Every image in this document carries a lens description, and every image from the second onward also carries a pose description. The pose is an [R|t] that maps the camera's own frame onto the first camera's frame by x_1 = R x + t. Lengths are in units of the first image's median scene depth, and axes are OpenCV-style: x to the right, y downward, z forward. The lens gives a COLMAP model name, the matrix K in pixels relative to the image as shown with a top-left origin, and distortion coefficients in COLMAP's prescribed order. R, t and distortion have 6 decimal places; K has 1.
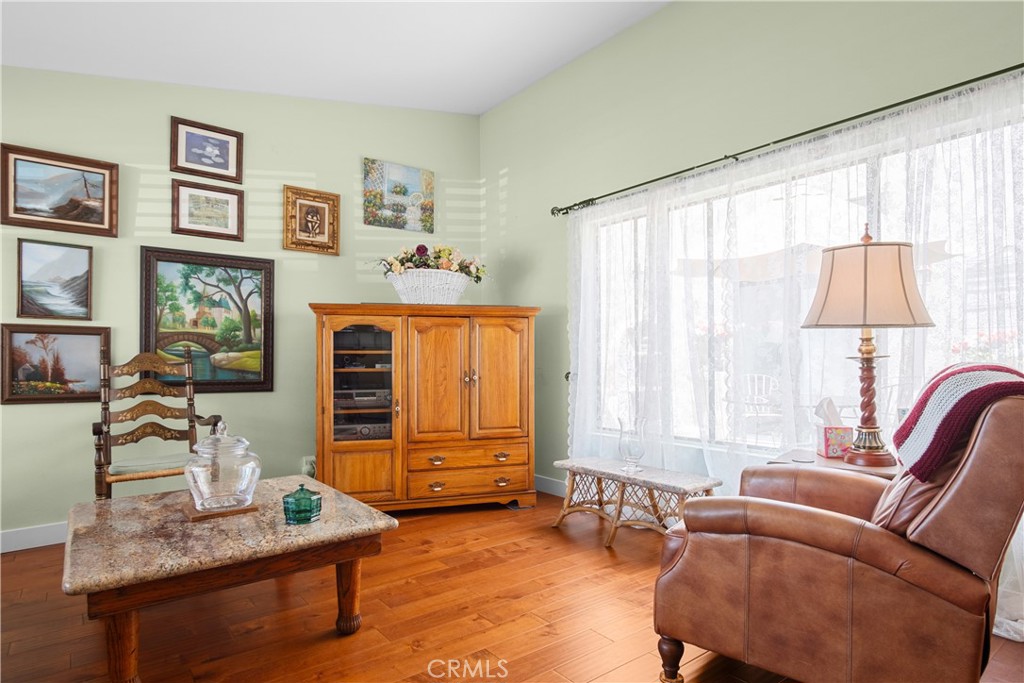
lens RADIAL K [[571.8, 0, 545.8], [0, 571.8, 369.1], [0, 0, 1]] dist [-0.002167, 0.000000]
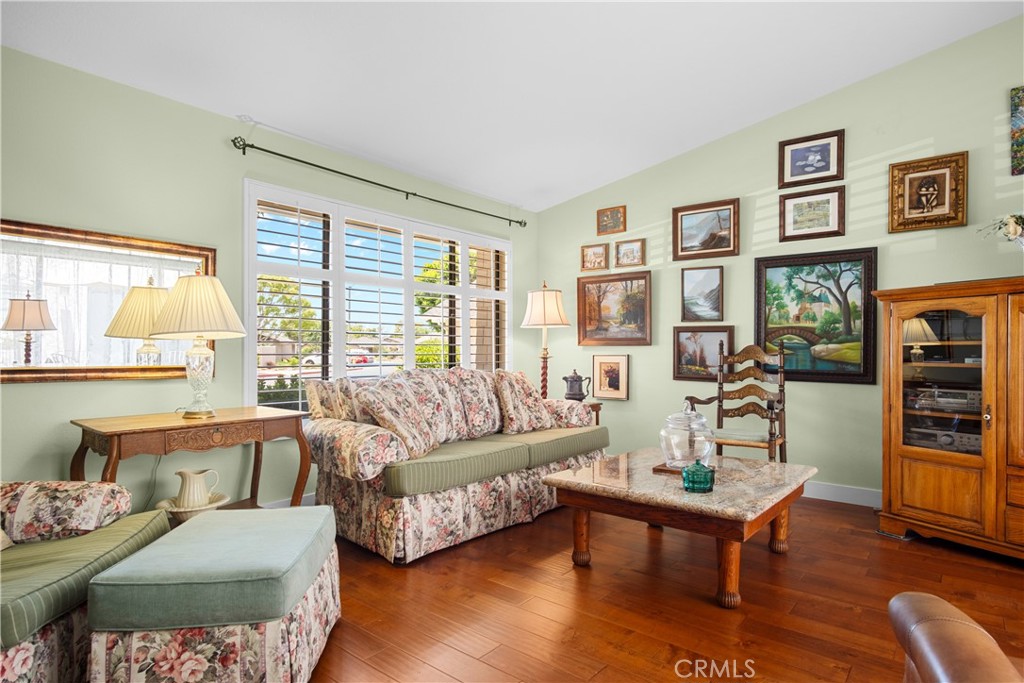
lens RADIAL K [[568.8, 0, 513.3], [0, 568.8, 358.0], [0, 0, 1]] dist [-0.003902, 0.001055]
pose [[0.192987, 0.018267, -0.981031, 0.365797], [-0.019406, 0.999702, 0.014797, -0.008532], [0.981009, 0.016182, 0.193284, 0.237985]]
